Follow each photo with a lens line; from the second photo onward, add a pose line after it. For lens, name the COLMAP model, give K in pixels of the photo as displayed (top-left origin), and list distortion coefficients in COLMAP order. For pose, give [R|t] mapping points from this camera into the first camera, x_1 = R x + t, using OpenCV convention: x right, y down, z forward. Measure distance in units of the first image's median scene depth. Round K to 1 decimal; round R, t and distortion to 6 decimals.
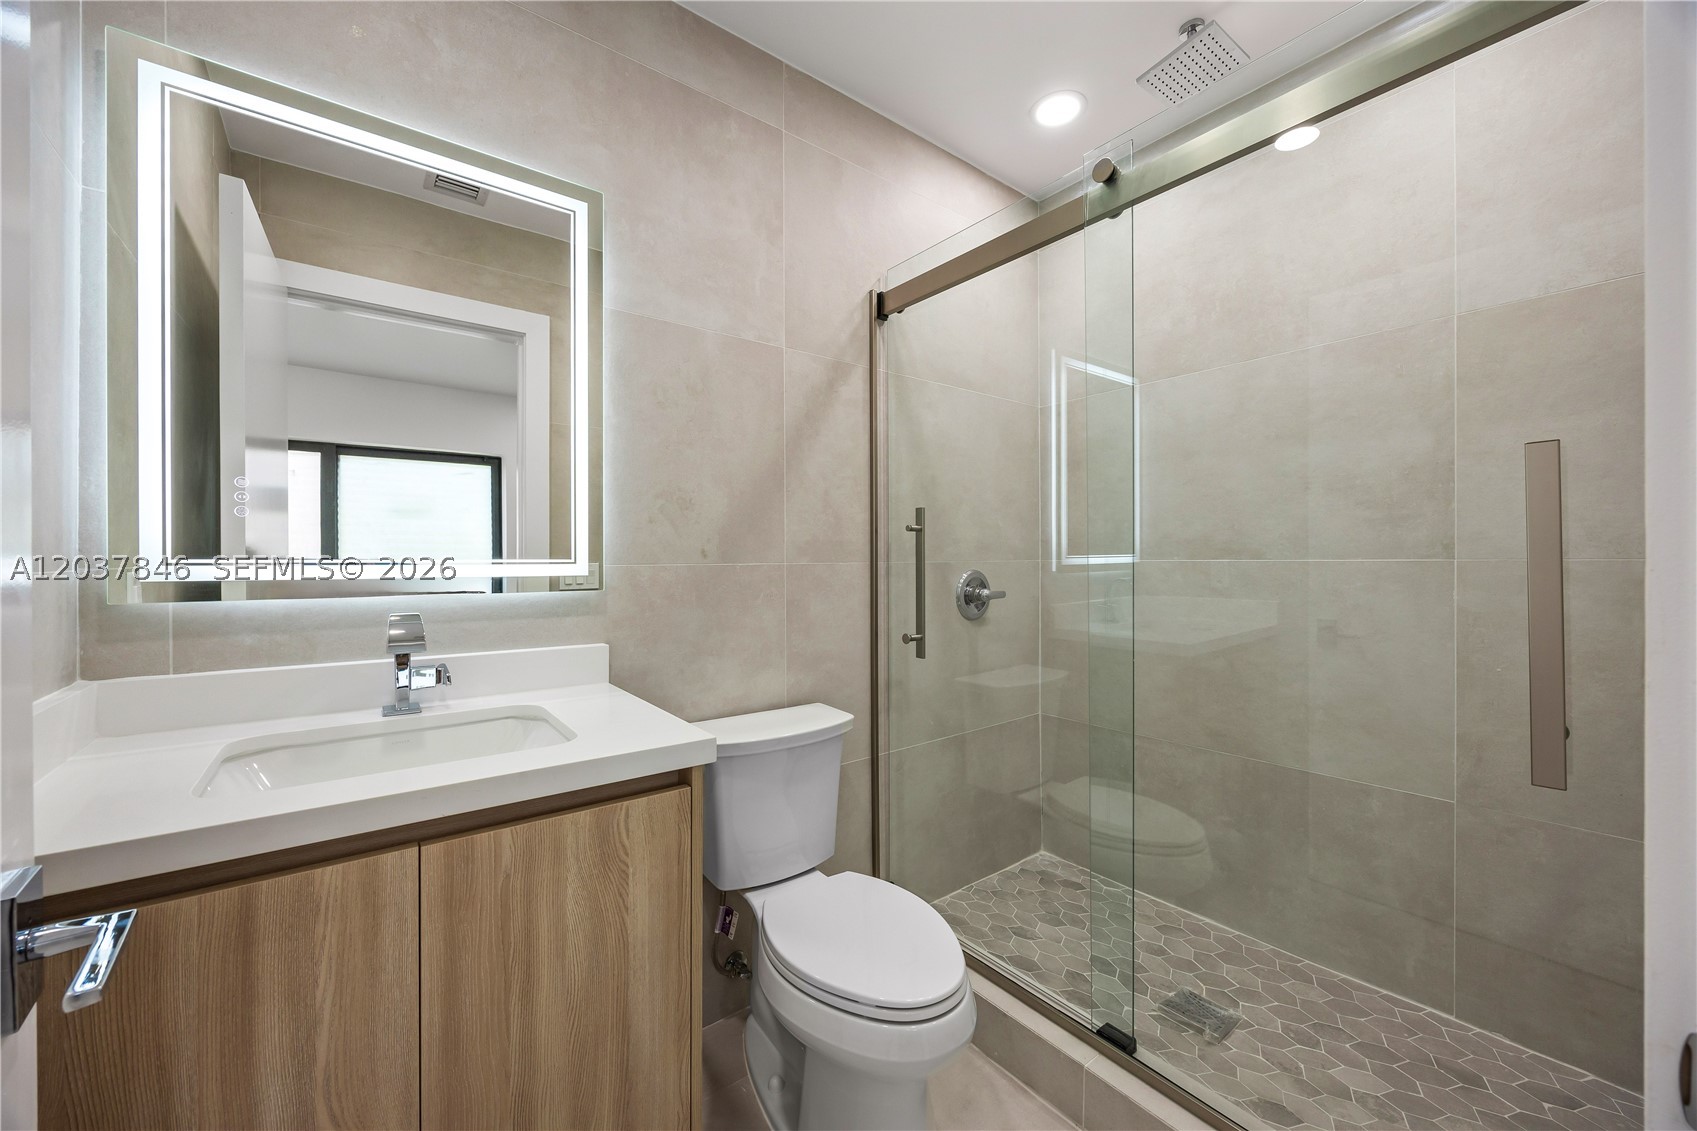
lens RADIAL K [[649.1, 0, 850.0], [0, 649.1, 559.4], [0, 0, 1]] dist [-0.001628, -0.000042]
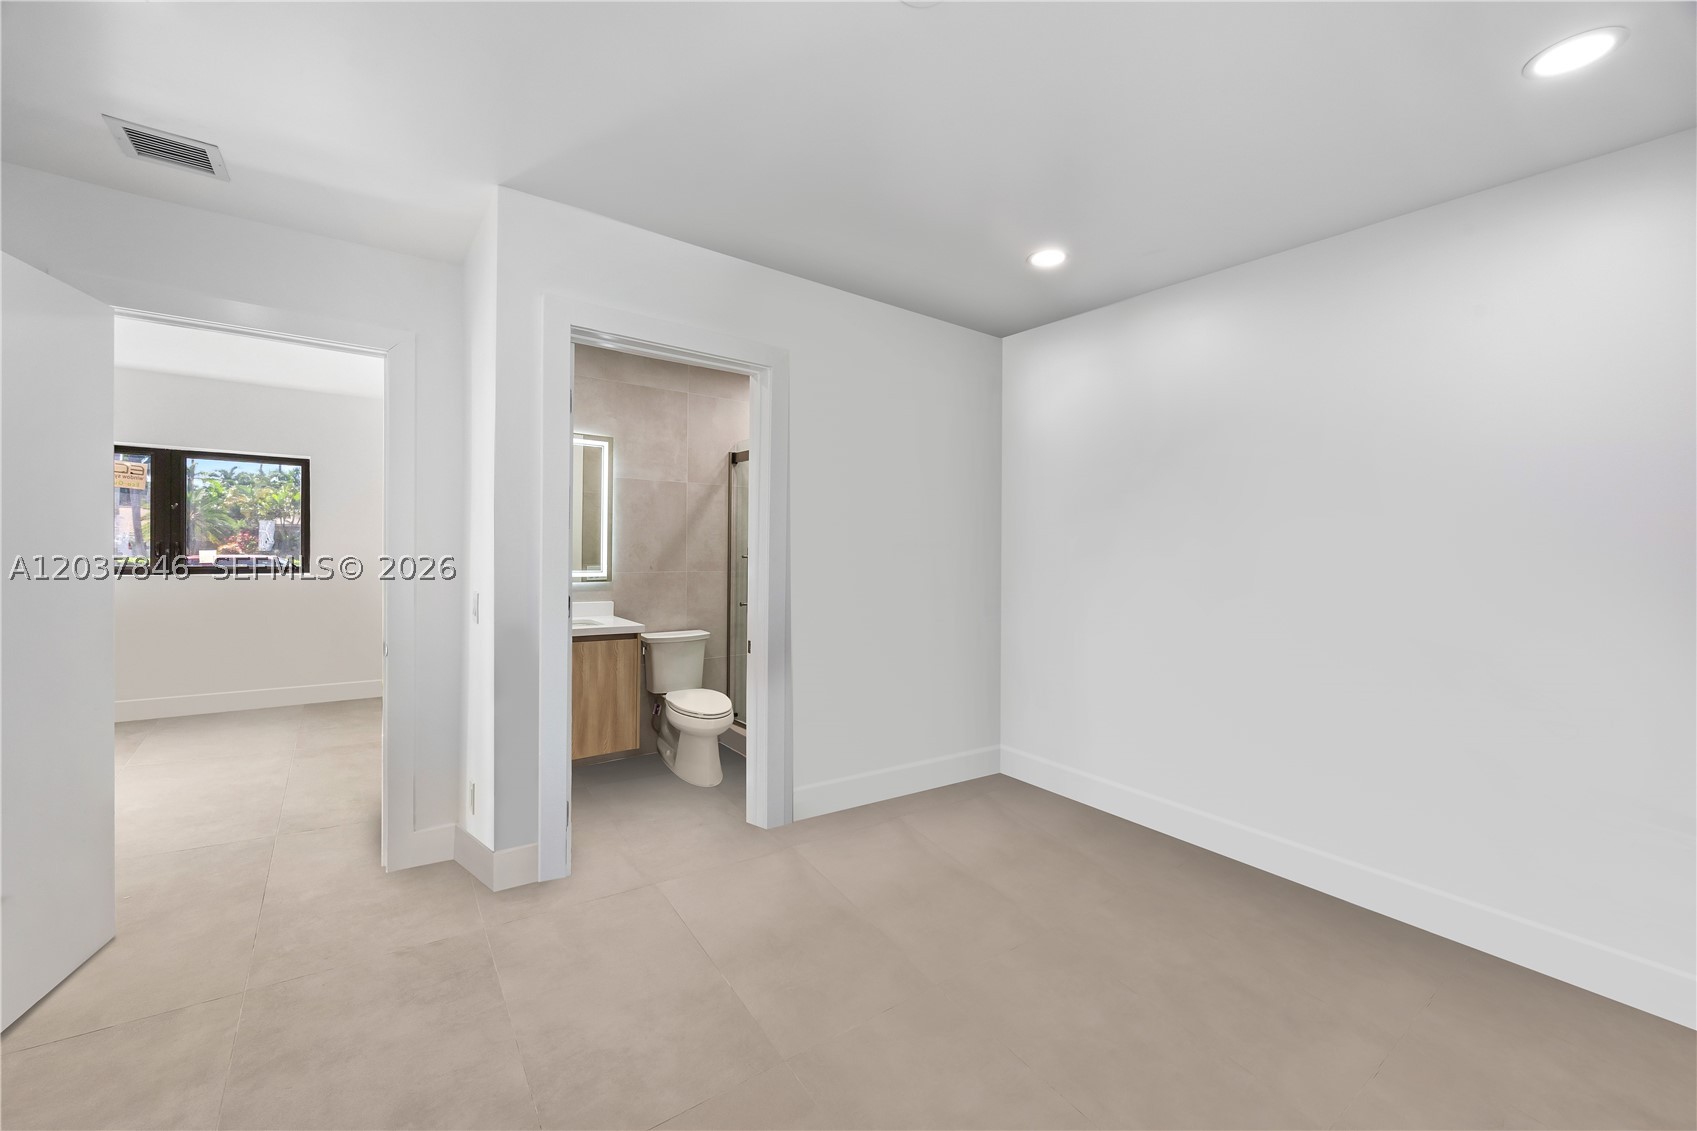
lens RADIAL K [[651.8, 0, 845.0], [0, 651.8, 543.5], [0, 0, 1]] dist [-0.001887, -0.000128]
pose [[0.999926, 0.007486, -0.009577, 0.546779], [-0.007685, 0.999751, -0.020940, -0.055530], [0.009417, 0.021012, 0.999735, -1.515656]]
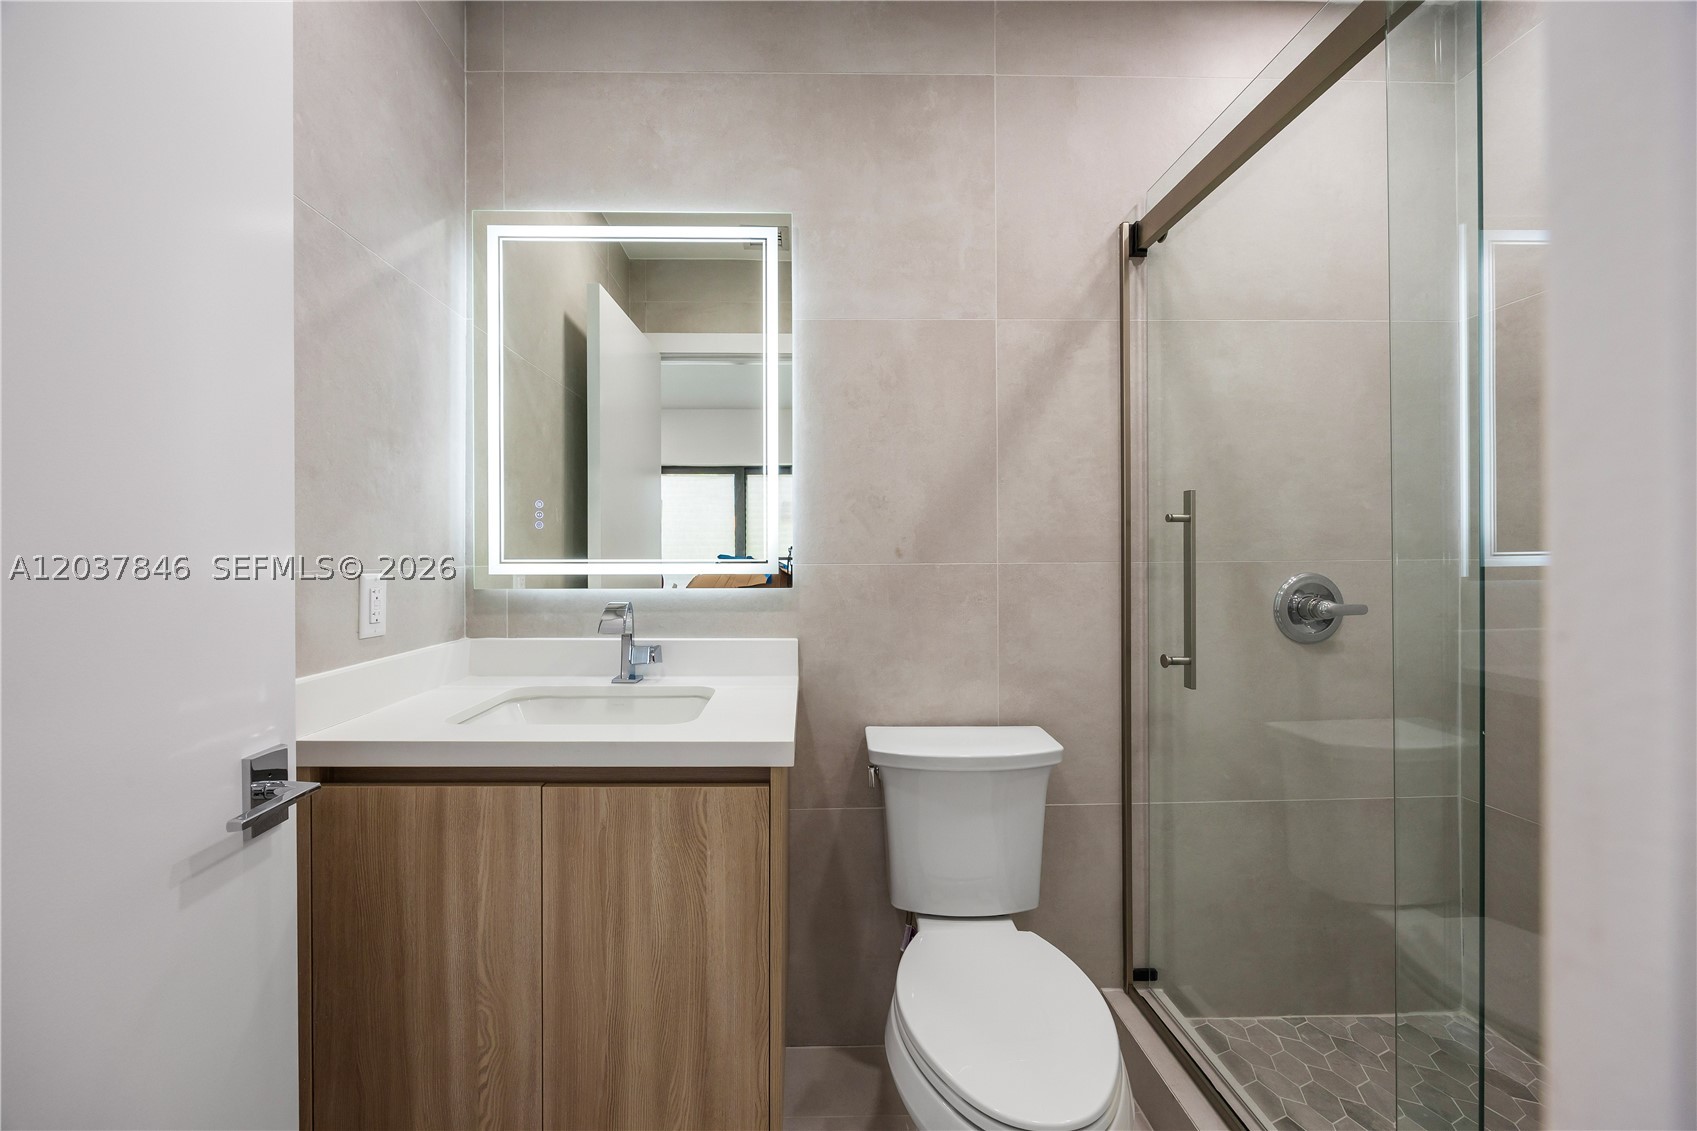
lens RADIAL K [[661.5, 0, 803.4], [0, 661.5, 558.4], [0, 0, 1]] dist [-0.002308, -0.000076]
pose [[0.801203, -0.000719, -0.598392, 0.242500], [0.001101, 0.999999, 0.000273, -0.001164], [0.598392, -0.000877, 0.801203, 0.127315]]
